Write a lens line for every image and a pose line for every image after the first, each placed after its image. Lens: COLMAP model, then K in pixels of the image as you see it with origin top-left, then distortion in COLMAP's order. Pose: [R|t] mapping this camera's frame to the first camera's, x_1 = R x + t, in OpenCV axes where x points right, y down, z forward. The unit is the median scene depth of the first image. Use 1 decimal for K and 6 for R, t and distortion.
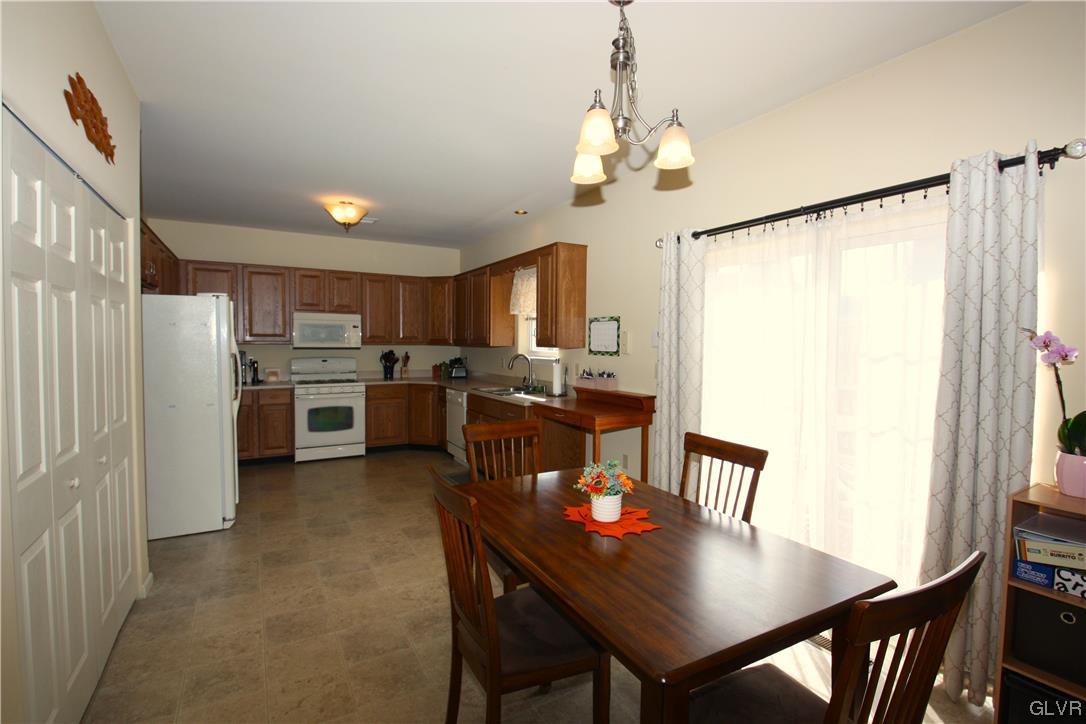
lens RADIAL K [[533.2, 0, 543.0], [0, 533.2, 362.0], [0, 0, 1]] dist [-0.001357, -0.000103]
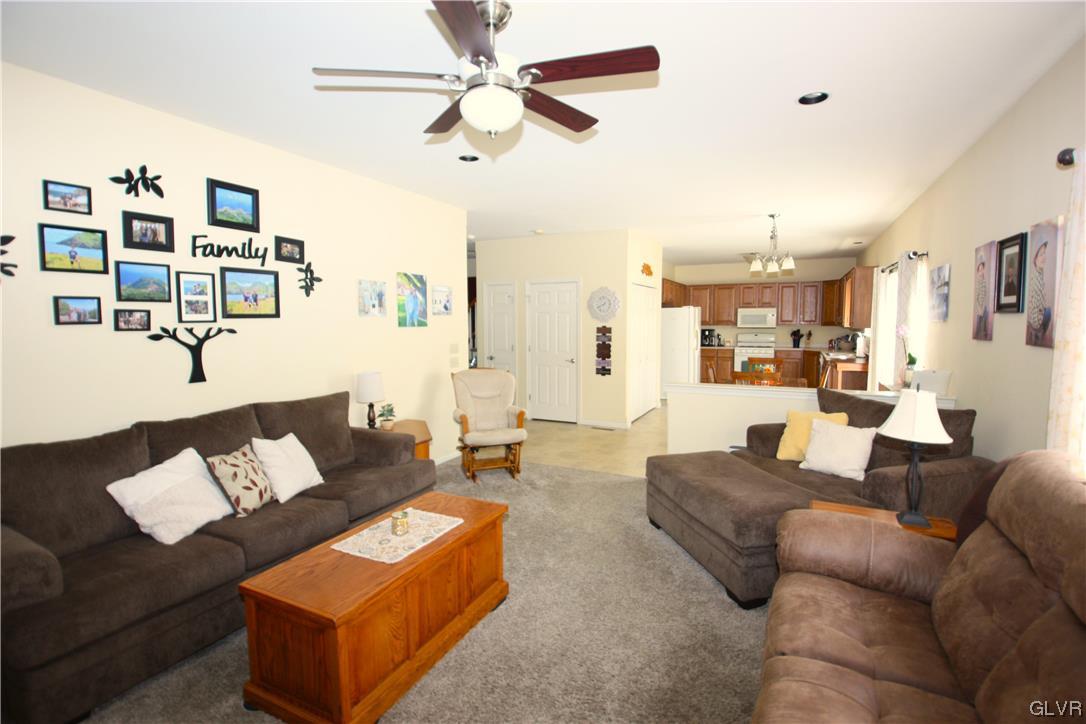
lens RADIAL K [[499.2, 0, 543.0], [0, 499.2, 362.0], [0, 0, 1]] dist [-0.030679, -0.000456]
pose [[0.569318, 0.053702, -0.820361, 0.545540], [-0.028432, 0.998553, 0.045635, 0.031882], [0.821625, -0.002656, 0.570022, -0.515259]]
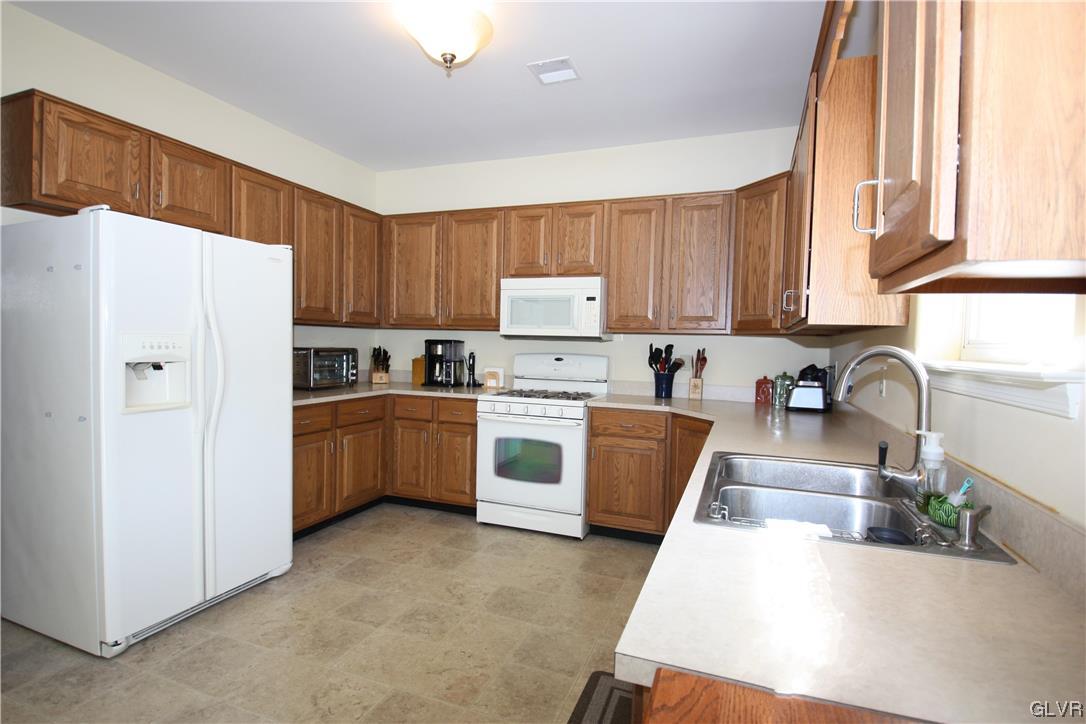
lens RADIAL K [[530.8, 0, 543.0], [0, 530.8, 362.0], [0, 0, 1]] dist [0.001210, 0.000035]
pose [[0.639925, 0.039211, -0.767436, 0.040176], [-0.051600, 0.998636, 0.007997, -0.003112], [0.766703, 0.034483, 0.641075, 0.621306]]
